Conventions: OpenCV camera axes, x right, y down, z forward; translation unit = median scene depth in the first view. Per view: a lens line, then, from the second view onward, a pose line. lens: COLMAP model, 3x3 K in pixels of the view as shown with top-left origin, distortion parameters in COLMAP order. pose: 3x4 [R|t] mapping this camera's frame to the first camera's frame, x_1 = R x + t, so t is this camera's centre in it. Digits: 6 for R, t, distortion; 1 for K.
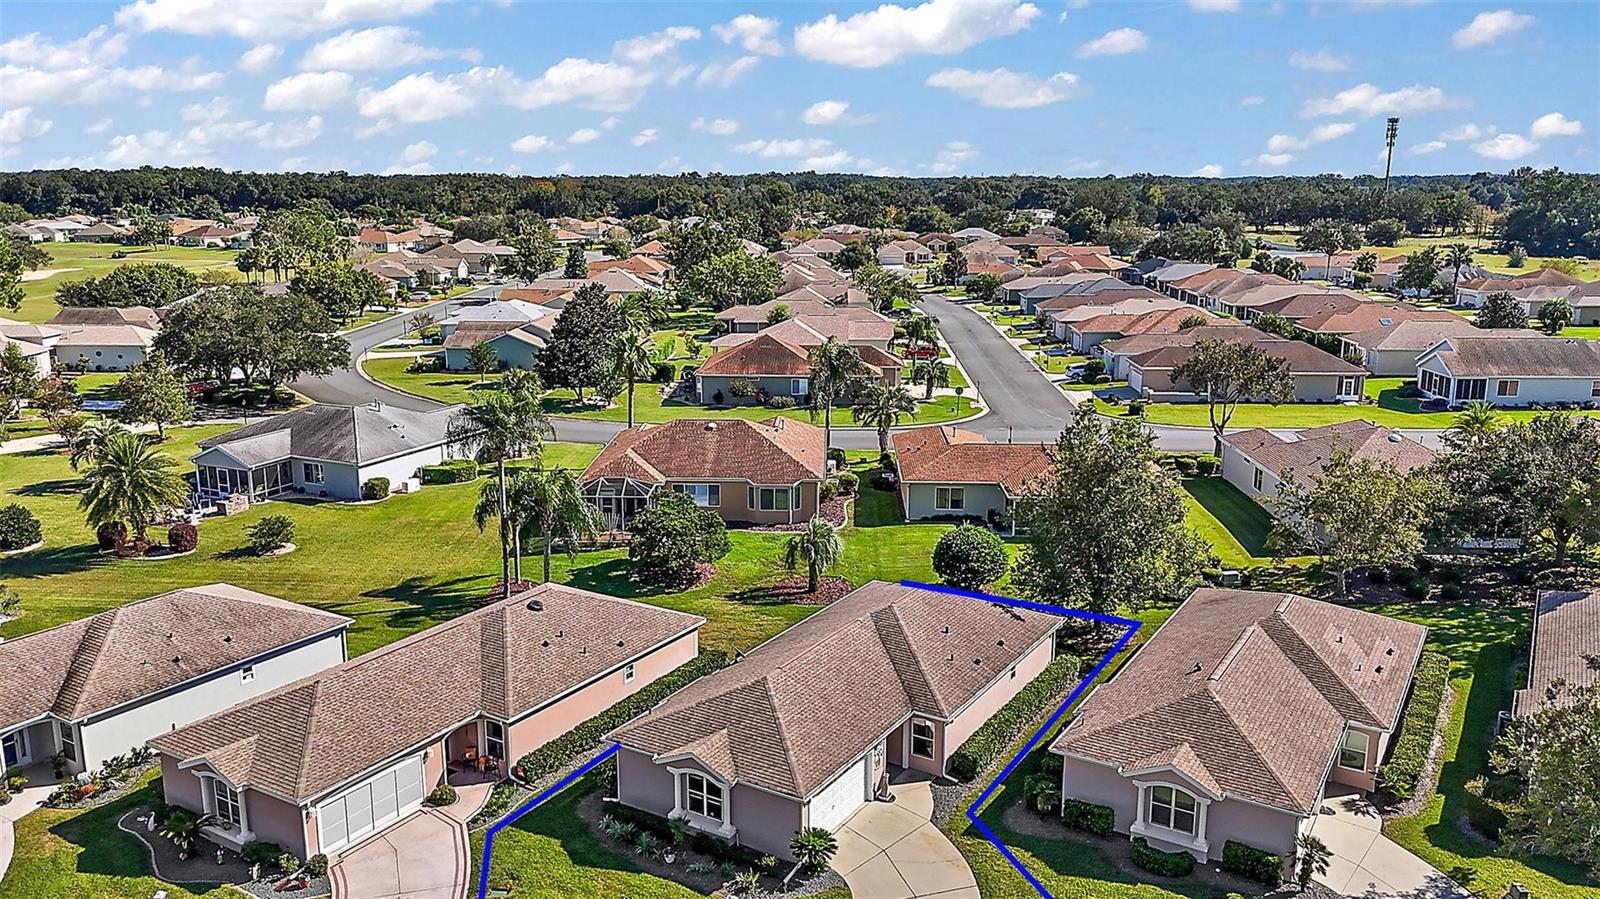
lens RADIAL K [[1224.1, 0, 800.0], [0, 1224.1, 449.5], [0, 0, 1]] dist [0.090051, -0.104137]
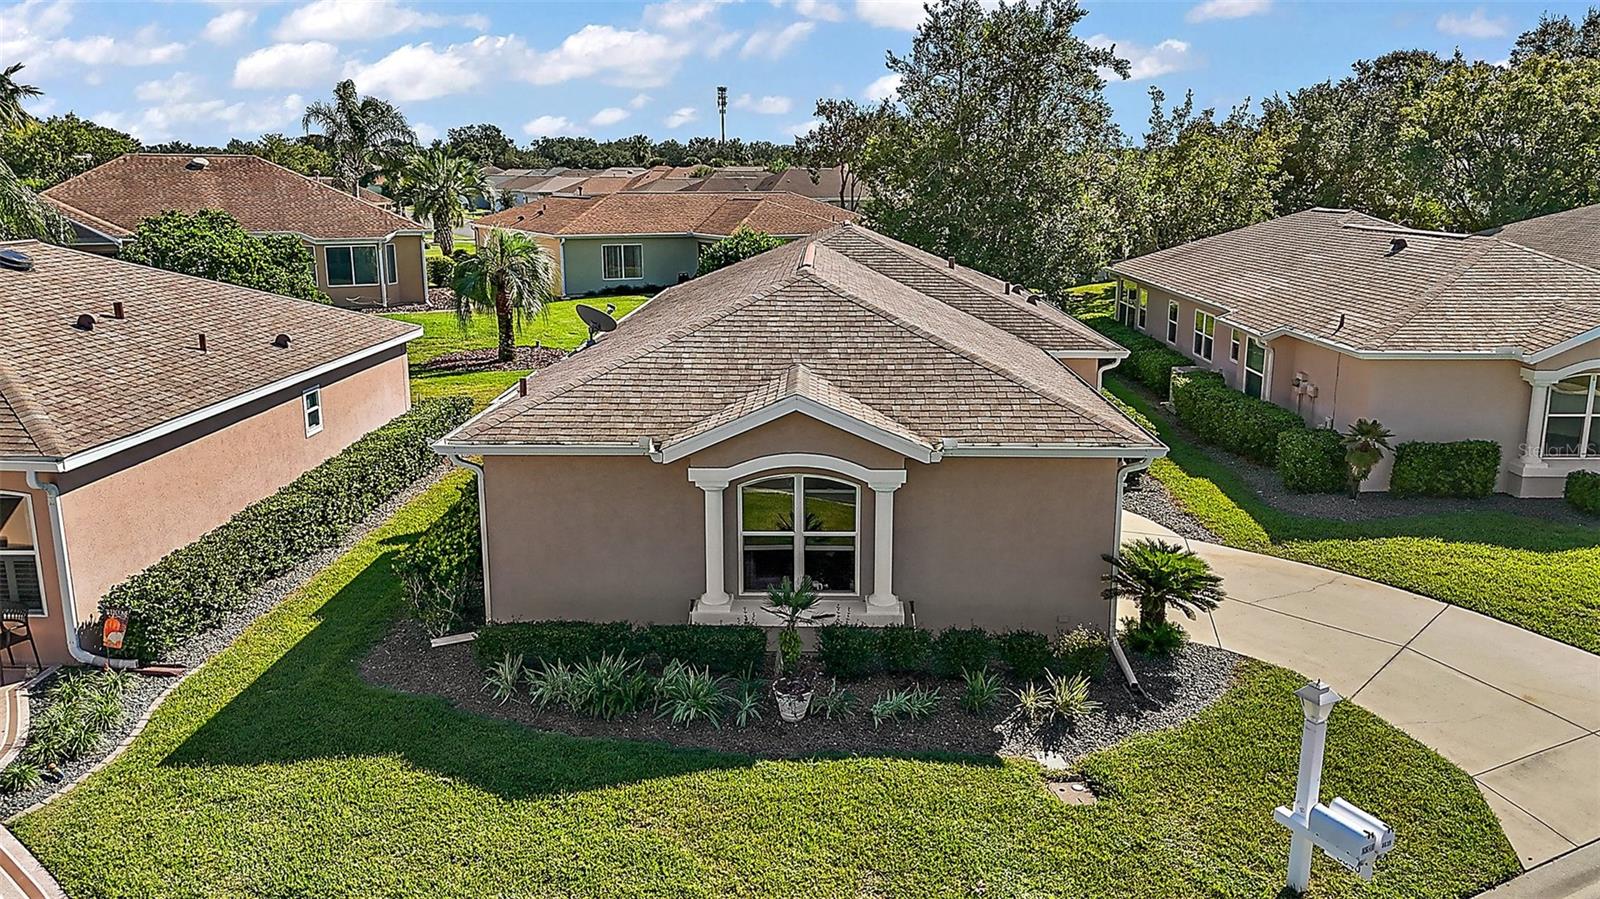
lens RADIAL K [[1213.1, 0, 800.0], [0, 1213.1, 449.5], [0, 0, 1]] dist [0.083450, -0.090363]
pose [[0.863456, -0.113731, 0.491435, -0.225078], [0.113109, 0.993096, 0.031096, 0.223995], [-0.491579, 0.028736, 0.870359, 0.633370]]
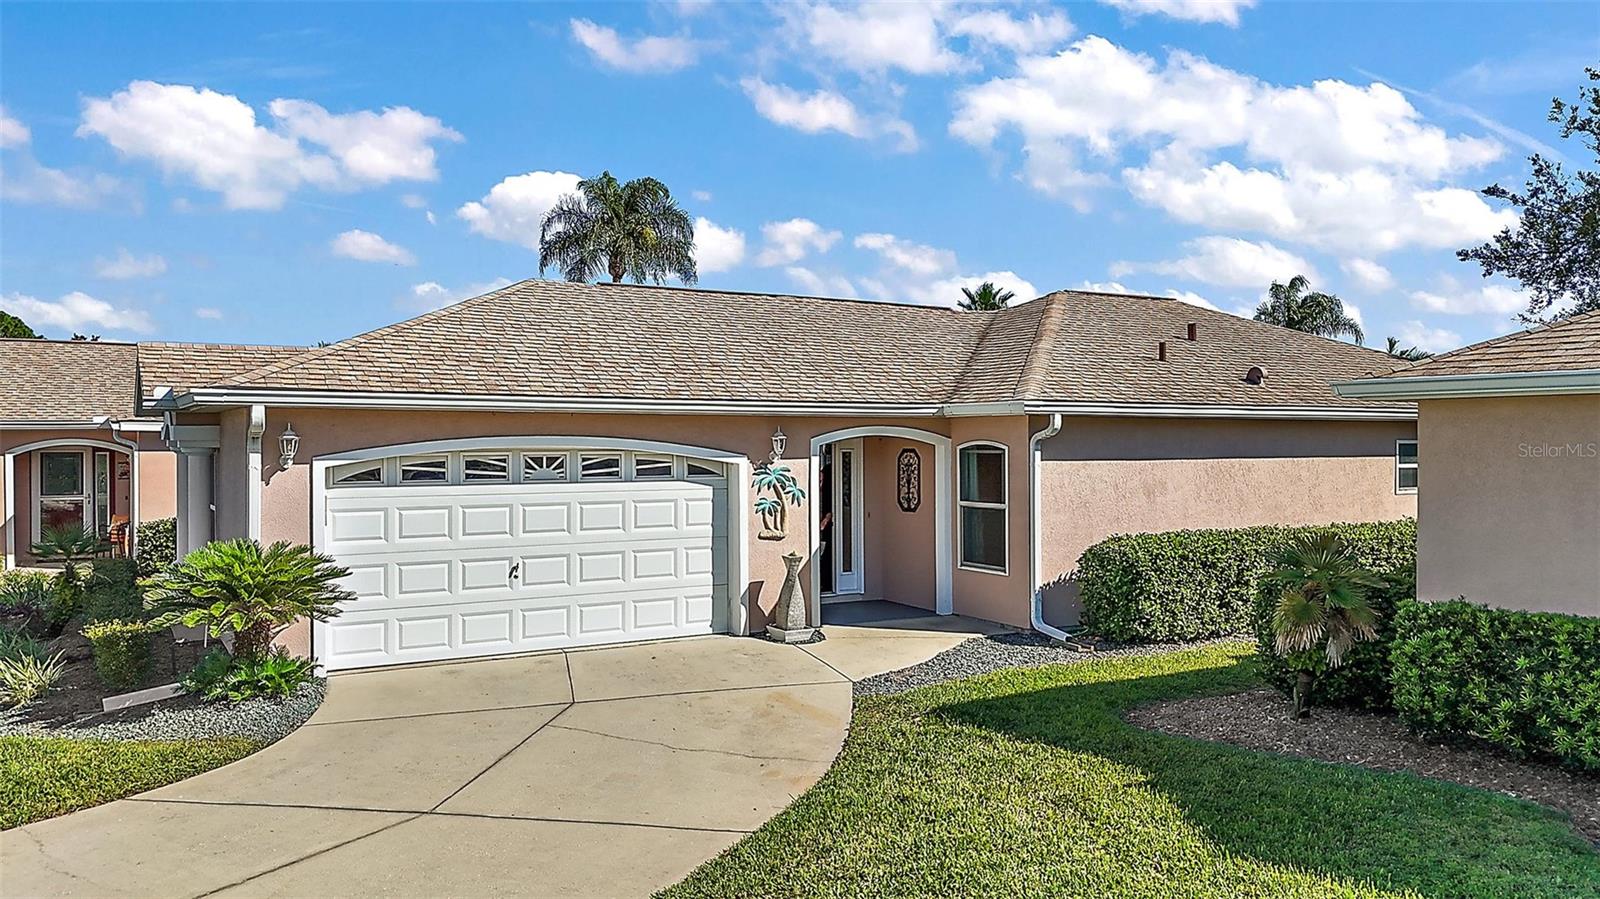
lens RADIAL K [[1181.8, 0, 809.6], [0, 1181.8, 445.0], [0, 0, 1]] dist [0.107810, -0.091644]
pose [[0.880929, -0.001367, -0.473246, 0.206515], [-0.100755, 0.976528, -0.190372, 0.283591], [0.462398, 0.215386, 0.860115, 0.717297]]
